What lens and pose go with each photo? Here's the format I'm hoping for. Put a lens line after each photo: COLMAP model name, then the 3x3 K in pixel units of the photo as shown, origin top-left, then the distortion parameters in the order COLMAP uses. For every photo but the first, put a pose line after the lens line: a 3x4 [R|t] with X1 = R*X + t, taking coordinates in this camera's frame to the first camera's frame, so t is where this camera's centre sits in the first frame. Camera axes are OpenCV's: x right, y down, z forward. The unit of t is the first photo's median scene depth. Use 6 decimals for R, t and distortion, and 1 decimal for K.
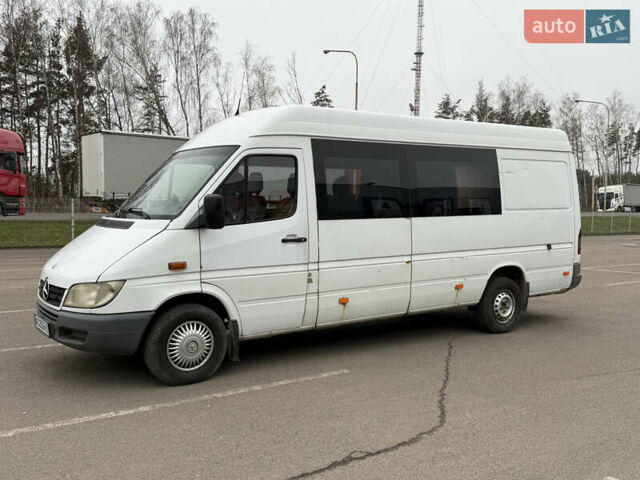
lens RADIAL K [[600.2, 0, 320.0], [0, 600.2, 240.0], [0, 0, 1]] dist [0.110163, -0.183205]
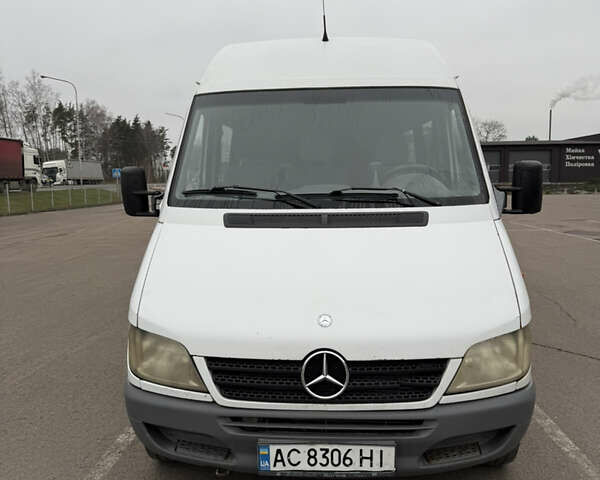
lens RADIAL K [[557.6, 0, 300.0], [0, 557.6, 240.0], [0, 0, 1]] dist [0.136709, -0.301837]
pose [[0.616620, -0.100665, 0.780799, -0.552634], [0.061586, 0.994920, 0.079635, -0.036990], [-0.784848, -0.001018, 0.619687, 0.544263]]
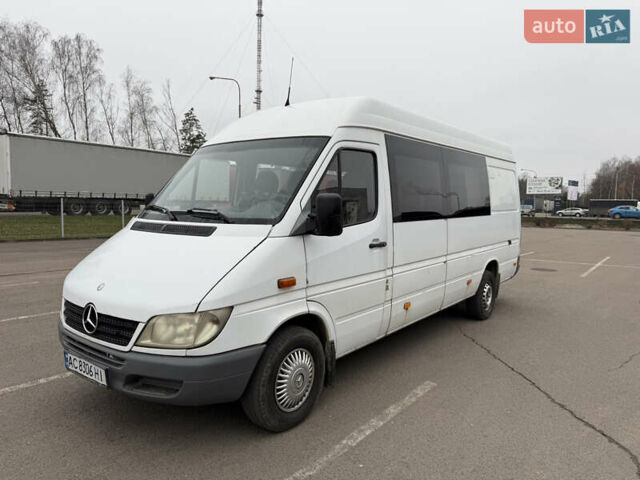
lens RADIAL K [[447.8, 0, 317.4], [0, 447.8, 237.2], [0, 0, 1]] dist [0.043787, -0.051781]
pose [[0.957965, -0.013869, 0.286549, -0.245258], [0.008999, 0.999792, 0.018306, -0.018519], [-0.286743, -0.014958, 0.957891, 0.286463]]
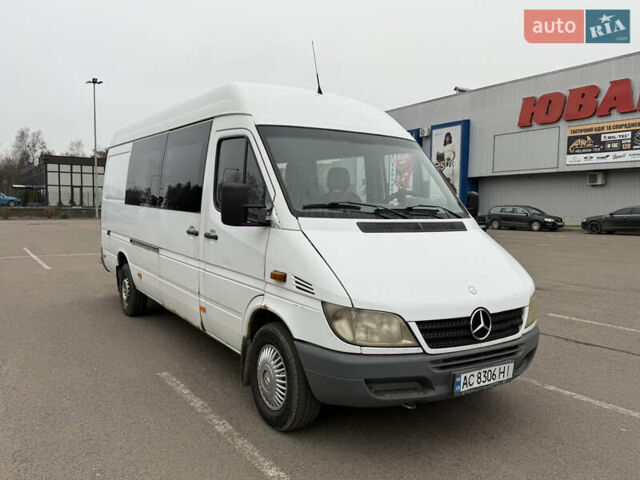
lens RADIAL K [[511.0, 0, 314.5], [0, 511.0, 239.1], [0, 0, 1]] dist [0.094201, -0.144149]
pose [[0.053572, -0.075861, 0.995678, -0.742123], [0.040796, 0.996444, 0.073724, -0.047874], [-0.997730, 0.036670, 0.056476, 0.824640]]
